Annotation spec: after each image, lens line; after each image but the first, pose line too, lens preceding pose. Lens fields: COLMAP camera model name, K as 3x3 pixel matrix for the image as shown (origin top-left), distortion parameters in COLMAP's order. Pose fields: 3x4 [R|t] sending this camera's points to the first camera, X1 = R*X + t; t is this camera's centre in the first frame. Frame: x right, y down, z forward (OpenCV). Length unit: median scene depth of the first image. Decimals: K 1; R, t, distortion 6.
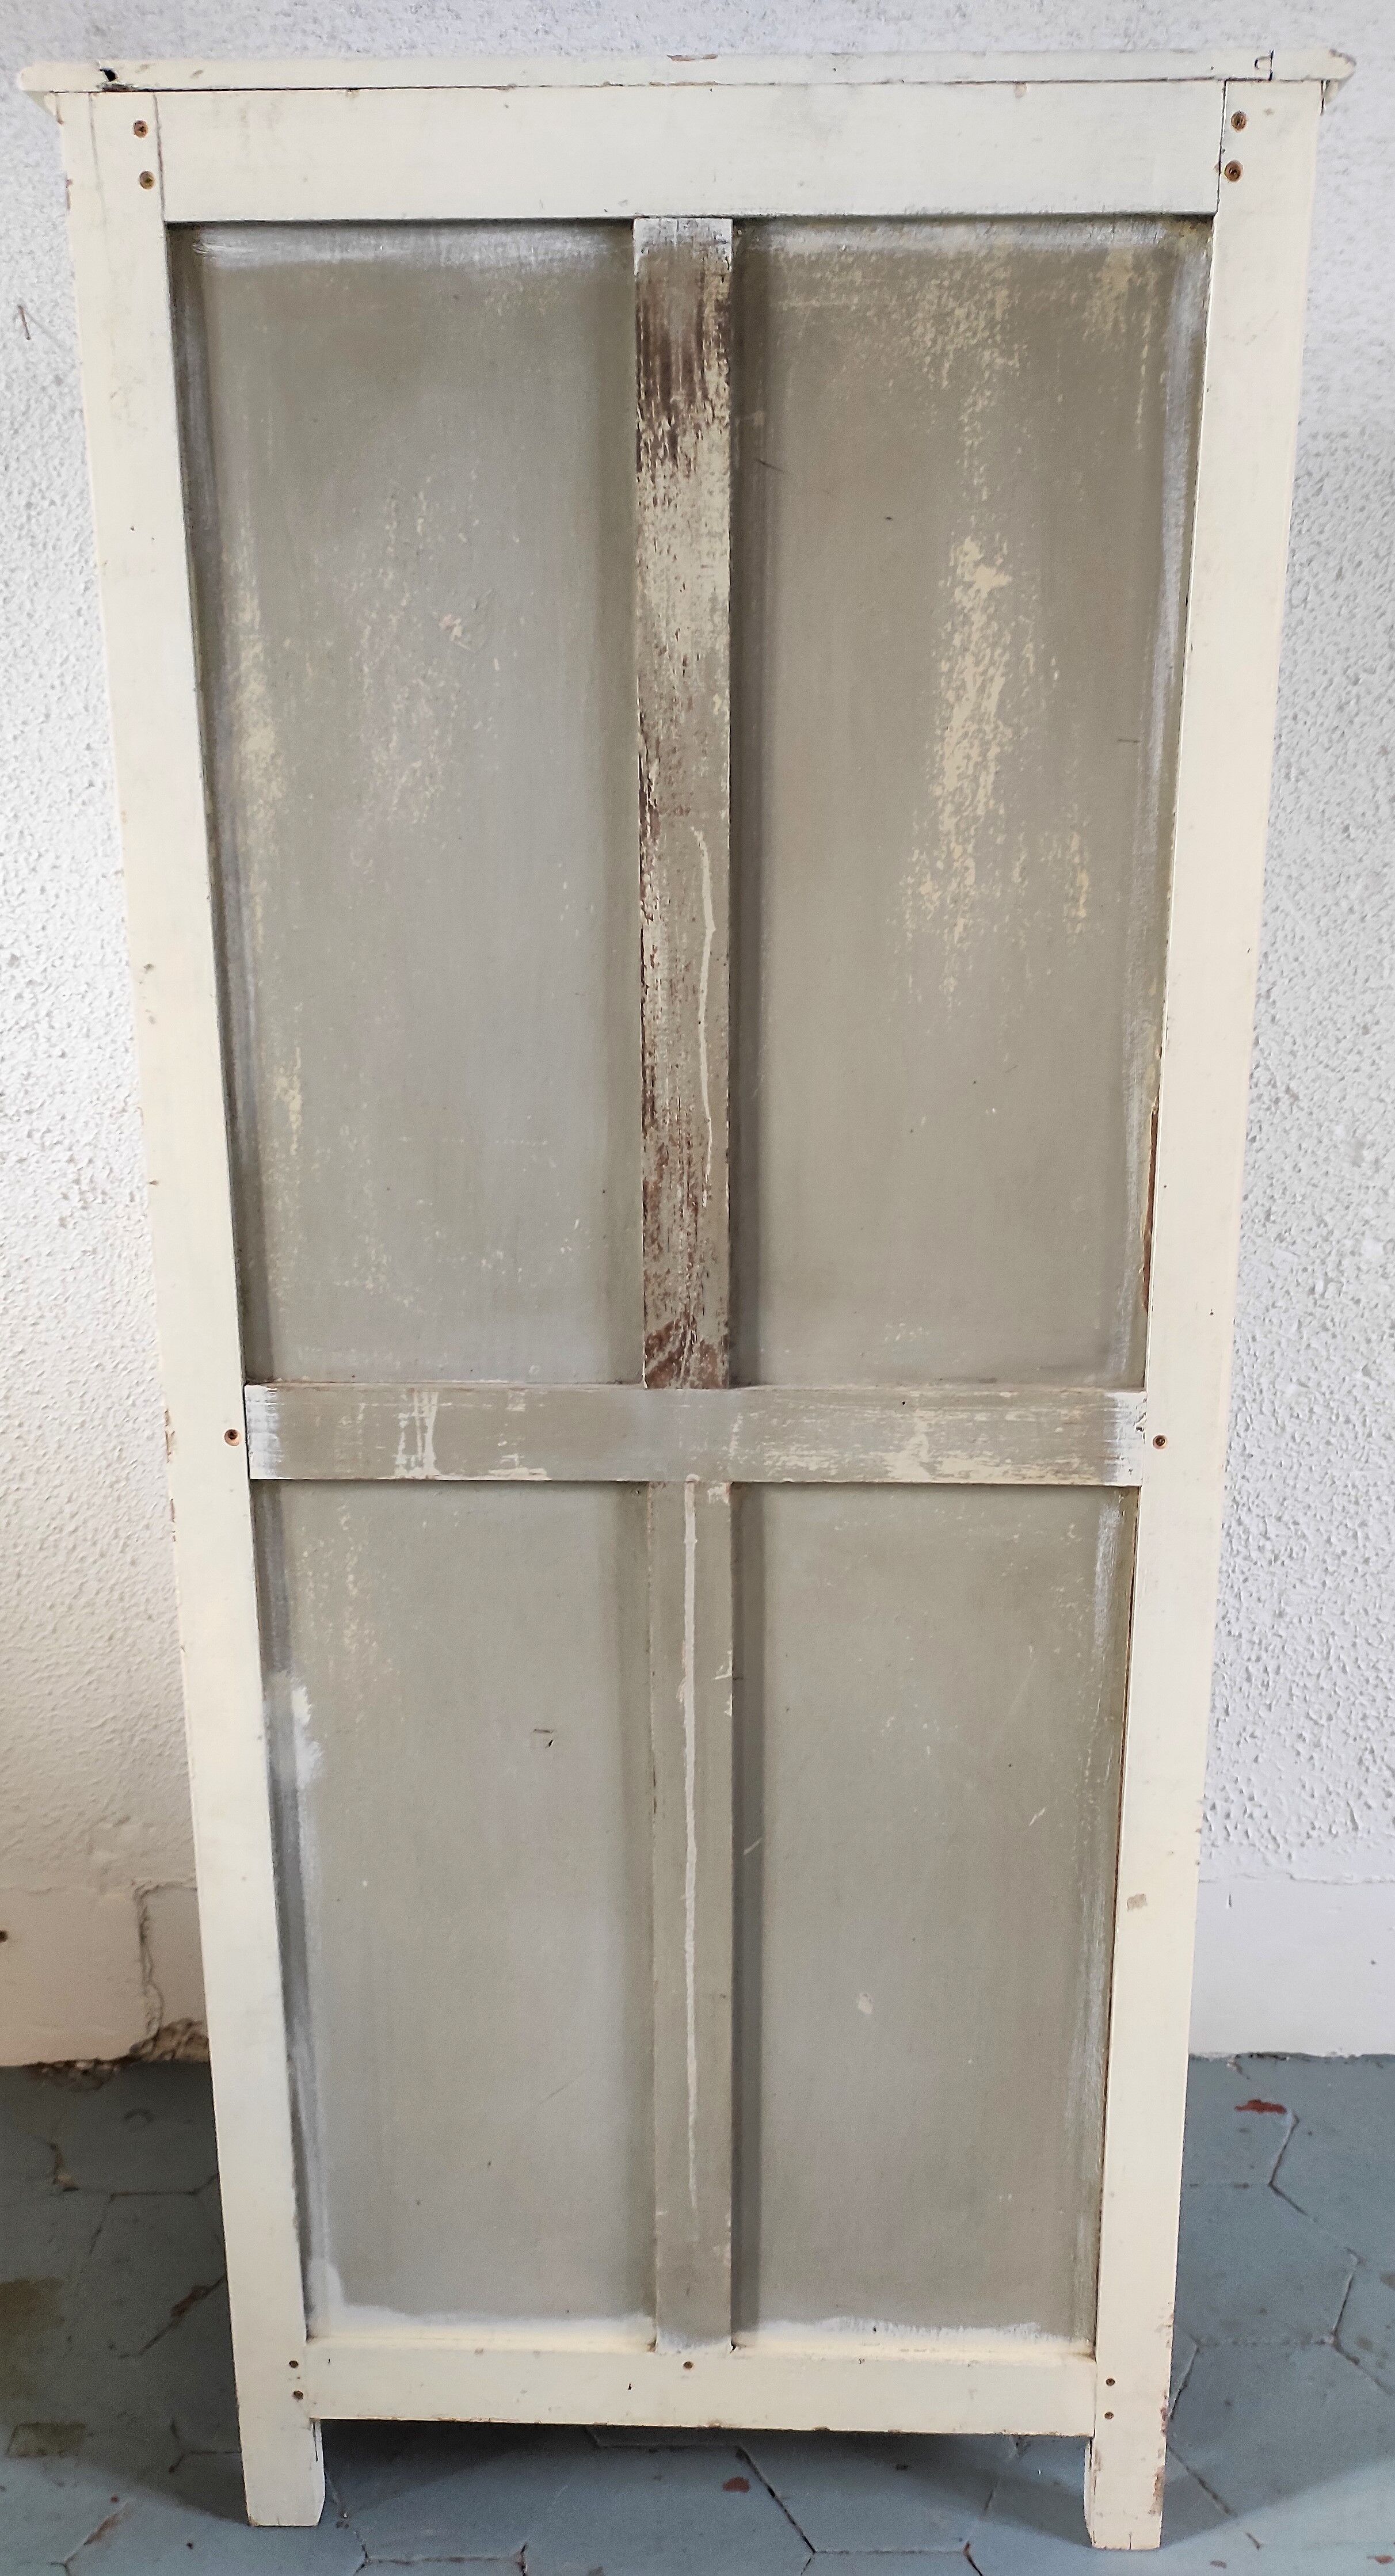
lens RADIAL K [[1959.9, 0, 720.4], [0, 1959.9, 1271.2], [0, 0, 1]] dist [0.051605, -0.052228]
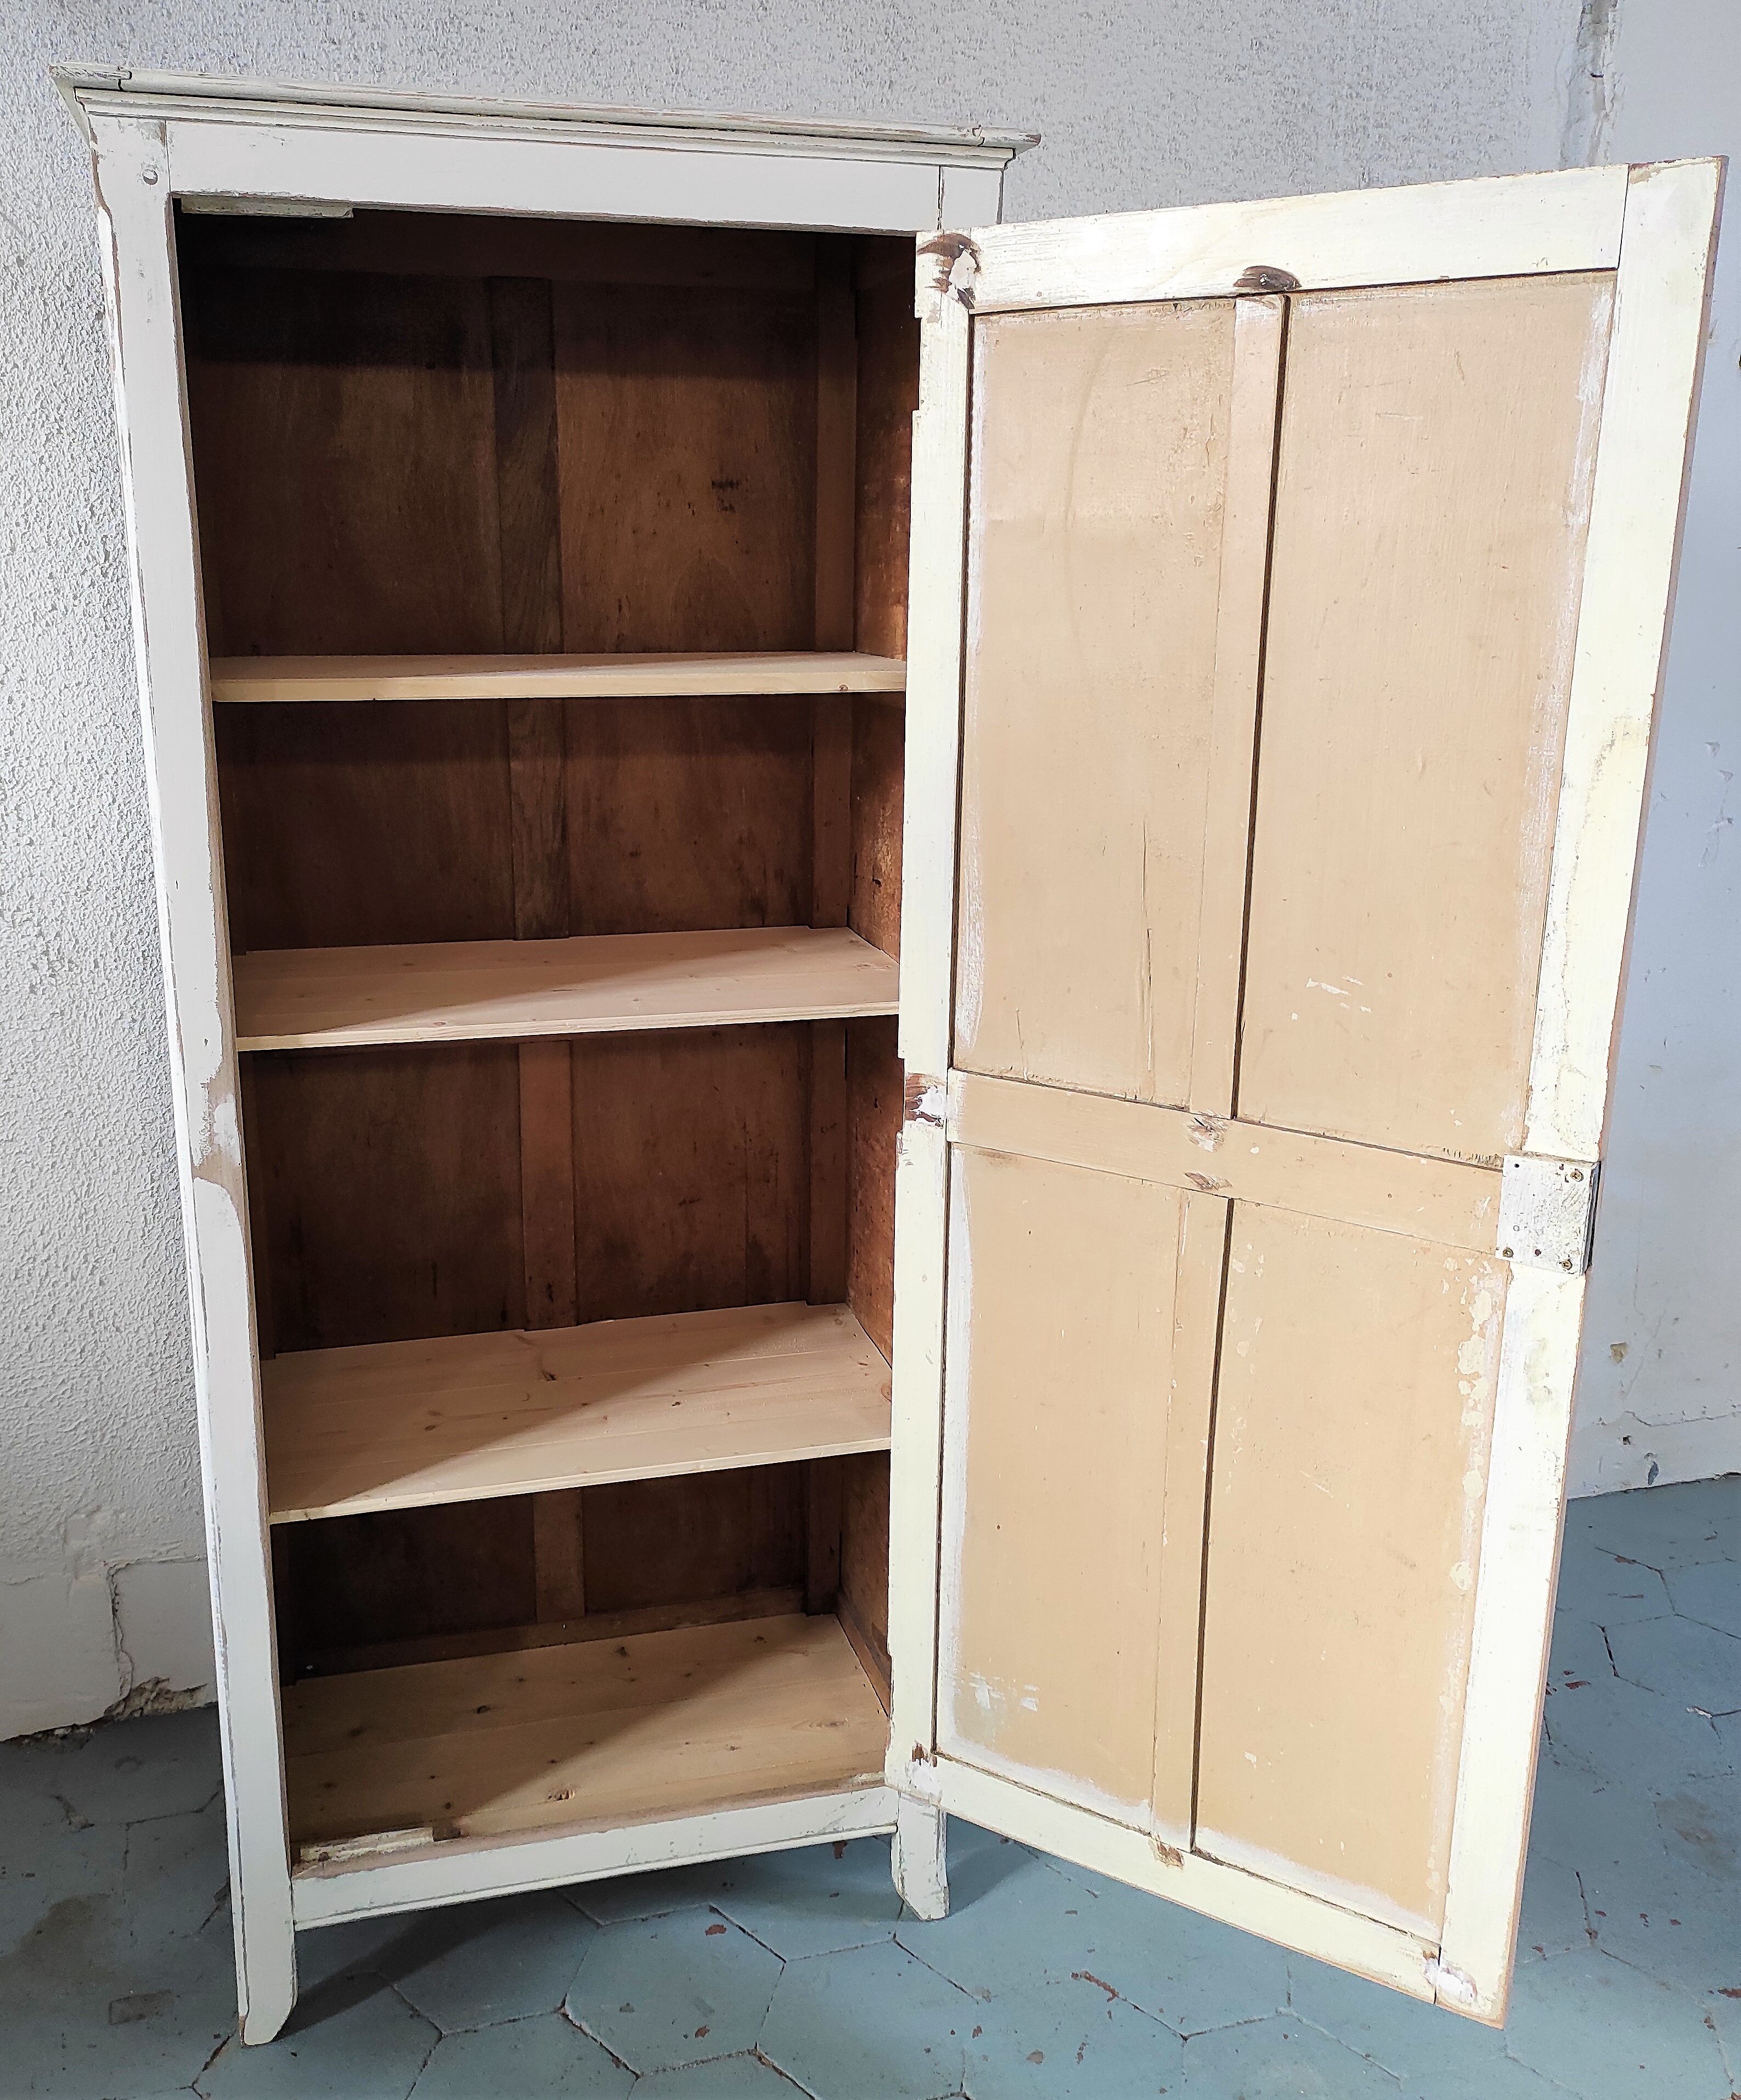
lens RADIAL K [[1866.5, 0, 787.8], [0, 1866.5, 1043.1], [0, 0, 1]] dist [0.055799, -0.060296]
pose [[0.965335, -0.063962, 0.253057, -0.182789], [0.059685, 0.997915, 0.024551, 0.005623], [-0.254100, -0.008596, 0.967140, -0.162766]]
